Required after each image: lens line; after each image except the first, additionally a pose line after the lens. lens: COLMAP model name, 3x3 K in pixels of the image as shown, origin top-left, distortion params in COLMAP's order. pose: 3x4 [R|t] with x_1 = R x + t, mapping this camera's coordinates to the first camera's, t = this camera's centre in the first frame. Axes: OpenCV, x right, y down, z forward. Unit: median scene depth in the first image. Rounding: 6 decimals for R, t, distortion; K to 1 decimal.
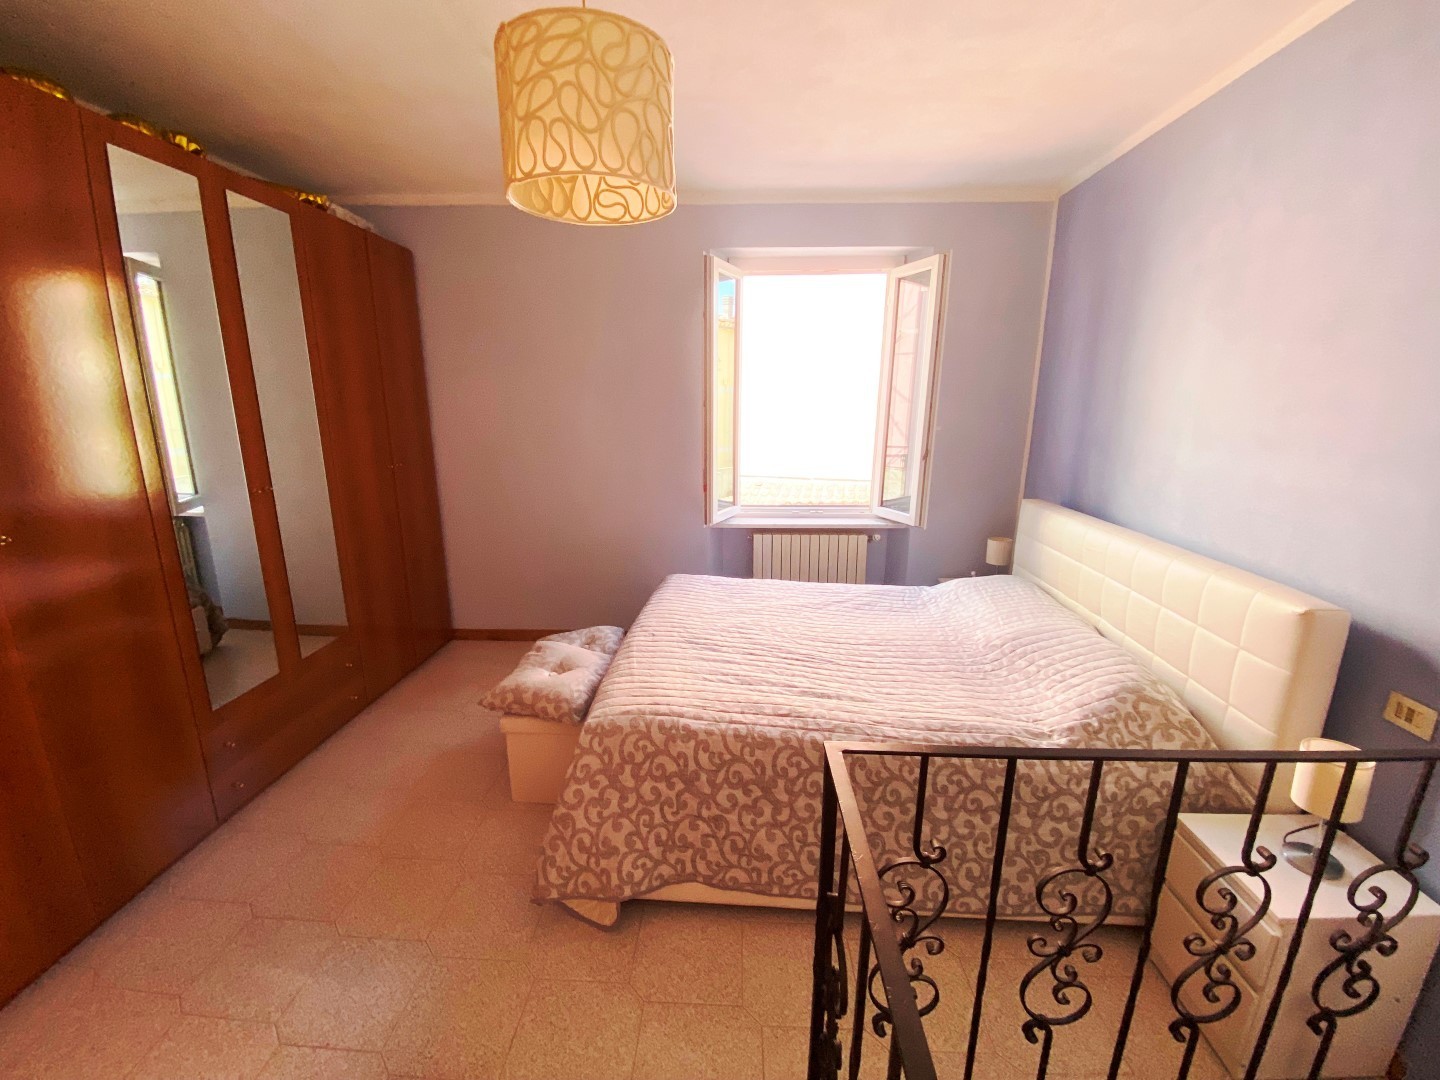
lens RADIAL K [[575.4, 0, 722.2], [0, 575.4, 531.9], [0, 0, 1]] dist [0.001655, -0.017584]
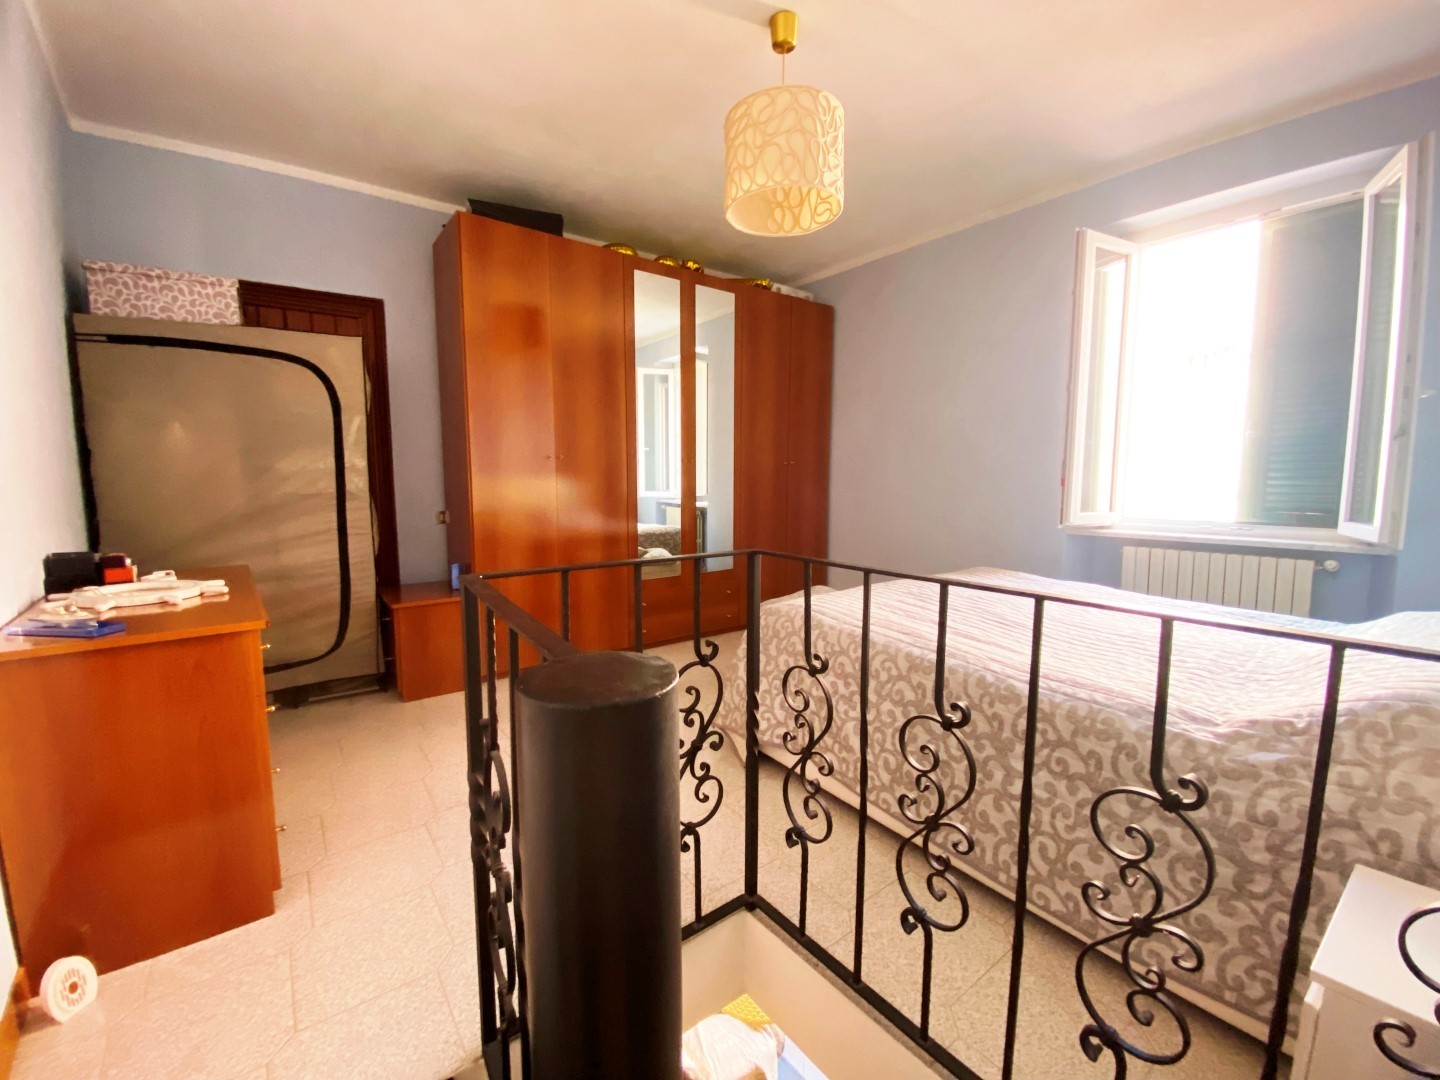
lens RADIAL K [[584.2, 0, 713.7], [0, 584.2, 540.7], [0, 0, 1]] dist [0.015336, -0.019296]
pose [[0.627416, 0.072522, -0.775300, 0.720610], [-0.163194, 0.985789, -0.039854, 0.265005], [0.761391, 0.151529, 0.630335, 0.061397]]
